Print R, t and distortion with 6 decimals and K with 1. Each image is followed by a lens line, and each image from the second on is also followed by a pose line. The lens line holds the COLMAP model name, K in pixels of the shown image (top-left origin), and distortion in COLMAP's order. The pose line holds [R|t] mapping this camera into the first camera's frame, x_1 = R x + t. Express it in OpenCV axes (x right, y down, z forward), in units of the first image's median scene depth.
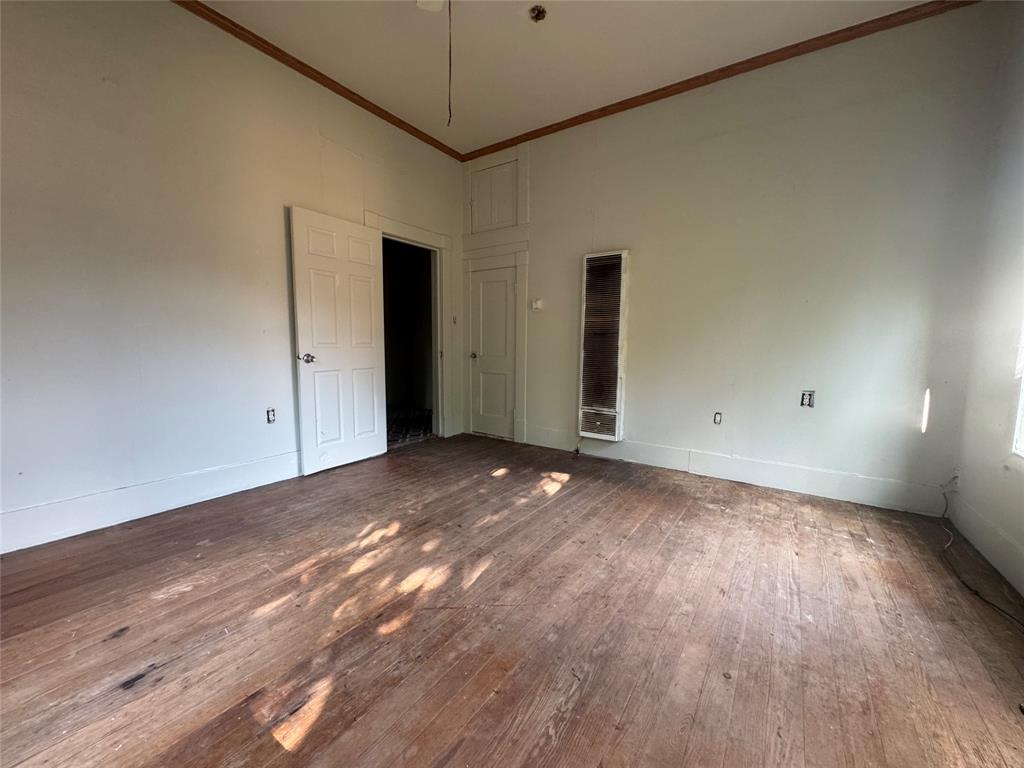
lens RADIAL K [[409.1, 0, 512.4], [0, 409.1, 385.4], [0, 0, 1]] dist [0.001406, 0.000048]
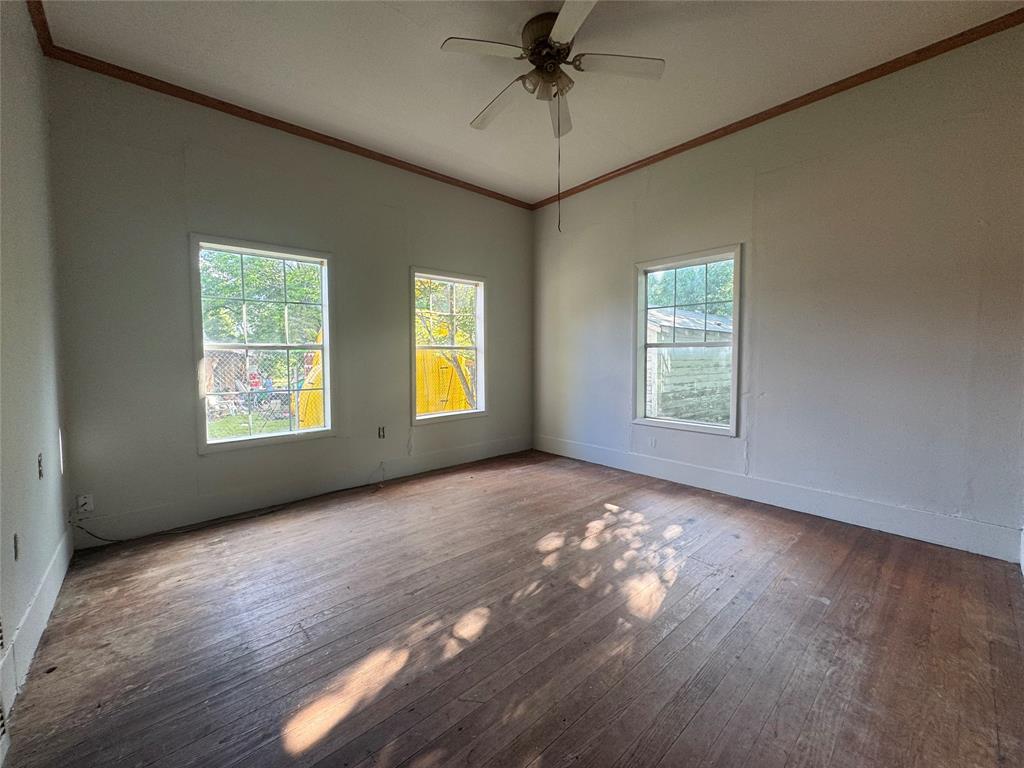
lens RADIAL K [[409.1, 0, 511.2], [0, 409.1, 381.3], [0, 0, 1]] dist [0.001406, 0.000048]
pose [[-0.970859, -0.017844, 0.238988, -0.250015], [0.019474, 0.988052, 0.152884, -0.248081], [-0.238860, 0.153082, -0.958912, 1.827219]]
